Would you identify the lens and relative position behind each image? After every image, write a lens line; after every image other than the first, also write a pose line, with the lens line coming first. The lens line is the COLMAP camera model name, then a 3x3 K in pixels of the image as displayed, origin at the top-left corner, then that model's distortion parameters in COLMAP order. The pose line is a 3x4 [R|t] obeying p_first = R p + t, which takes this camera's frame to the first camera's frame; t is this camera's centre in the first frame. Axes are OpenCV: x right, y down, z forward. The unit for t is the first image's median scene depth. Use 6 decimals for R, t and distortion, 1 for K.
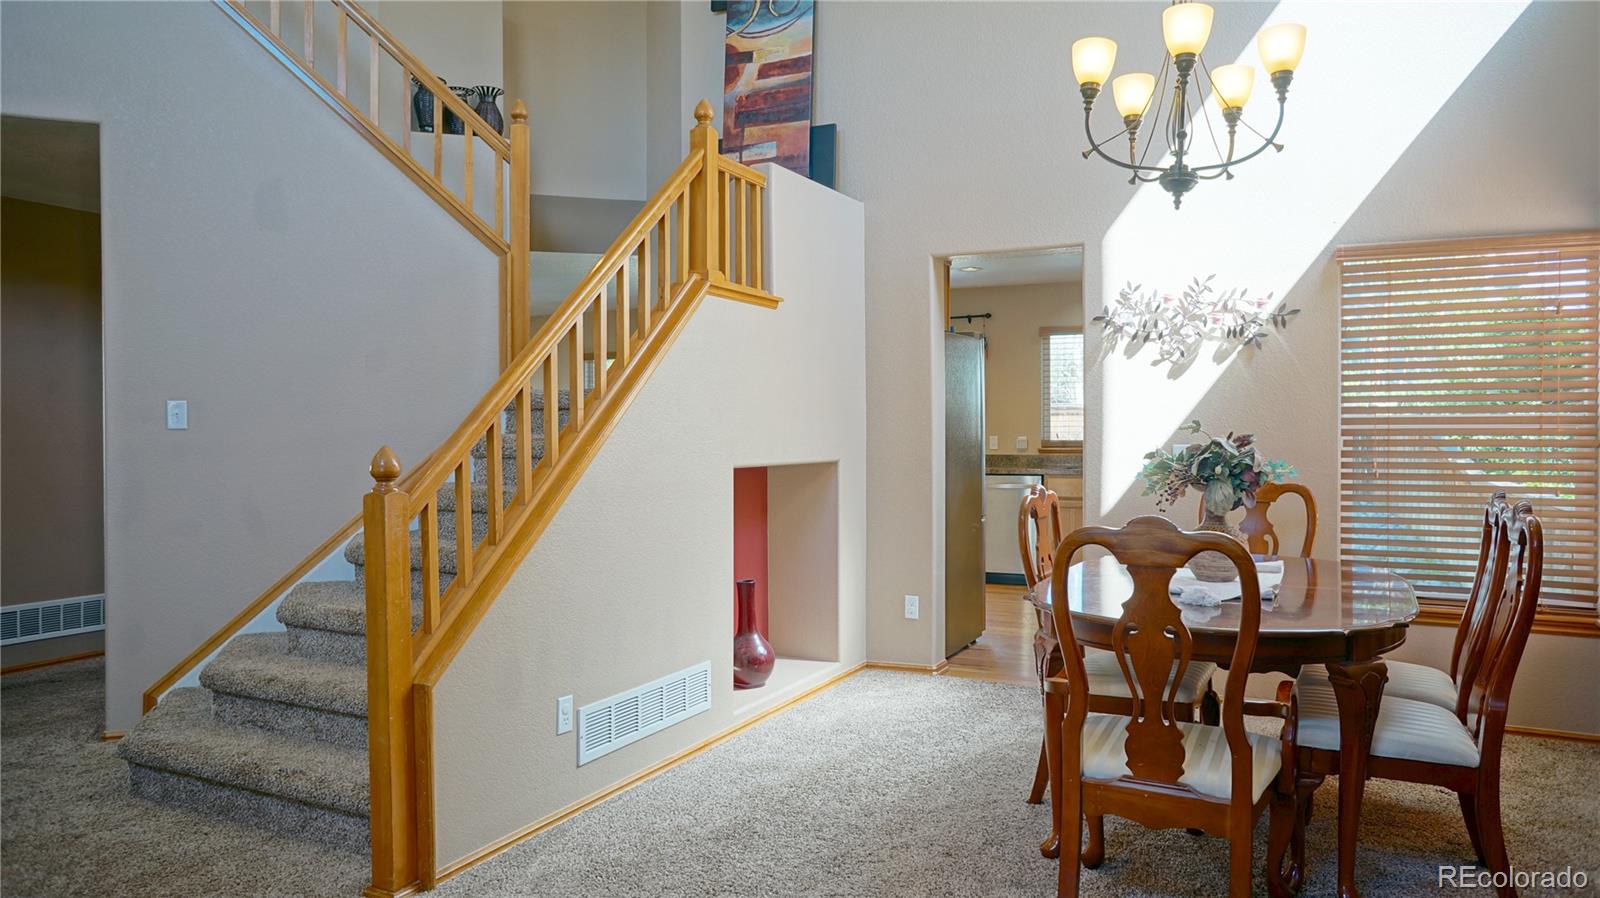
lens RADIAL K [[1075.1, 0, 800.0], [0, 1075.1, 449.0], [0, 0, 1]] dist [-0.075688, 0.096328]
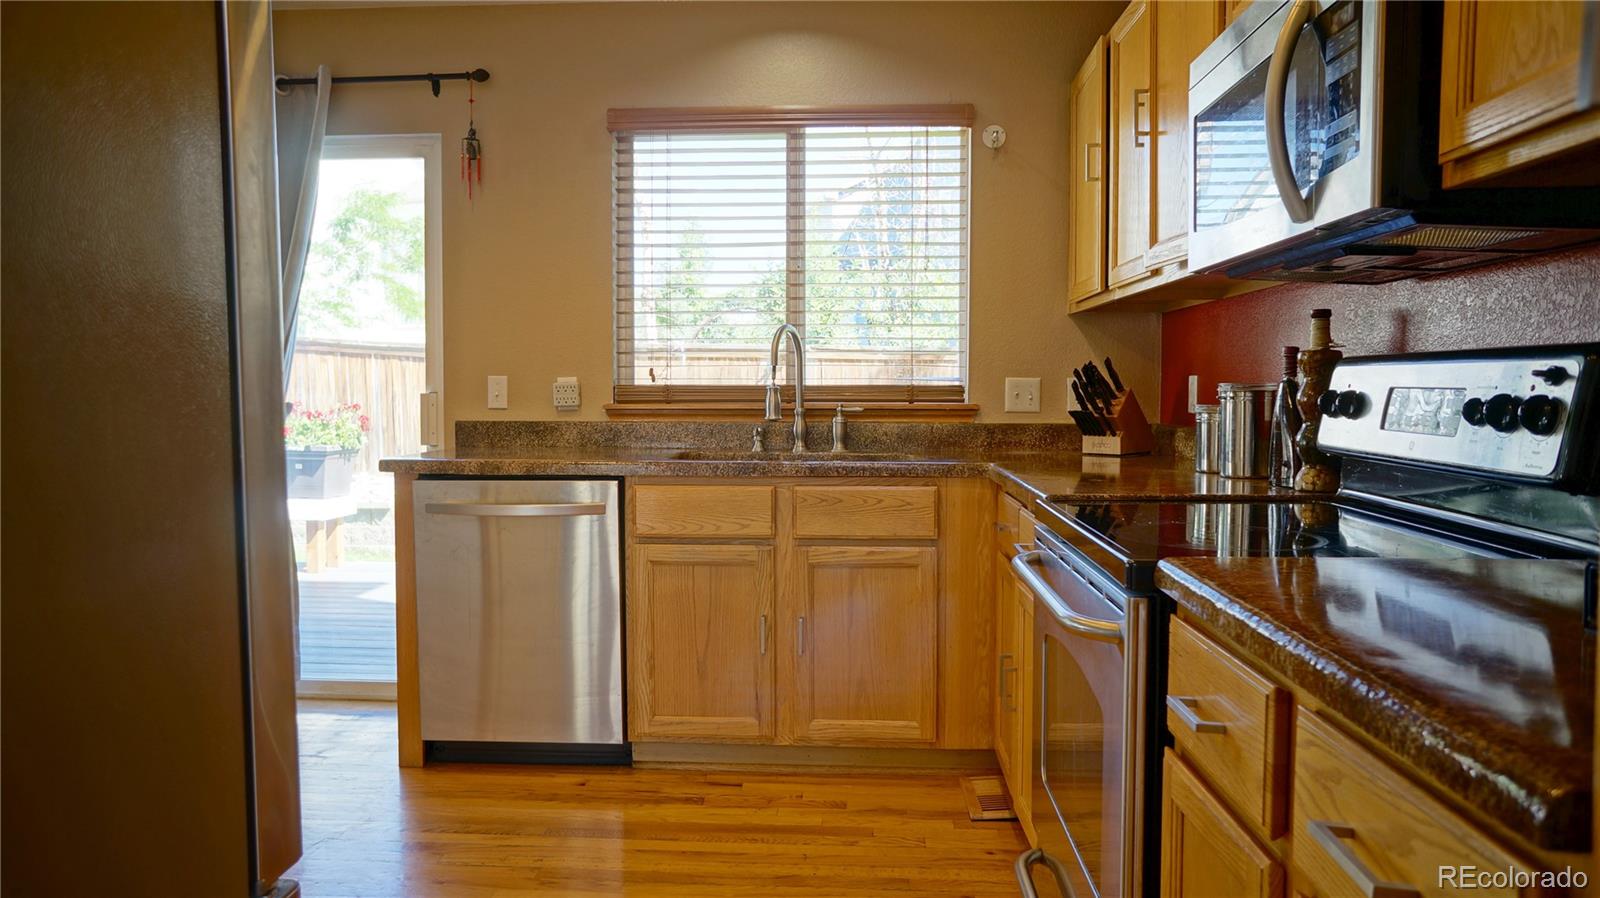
lens RADIAL K [[1075.1, 0, 800.0], [0, 1075.1, 449.0], [0, 0, 1]] dist [-0.075688, 0.096328]
pose [[0.916668, -0.016600, 0.399304, 0.126038], [-0.001172, 0.999021, 0.044222, -0.001968], [-0.399648, -0.041005, 0.915751, 0.592687]]
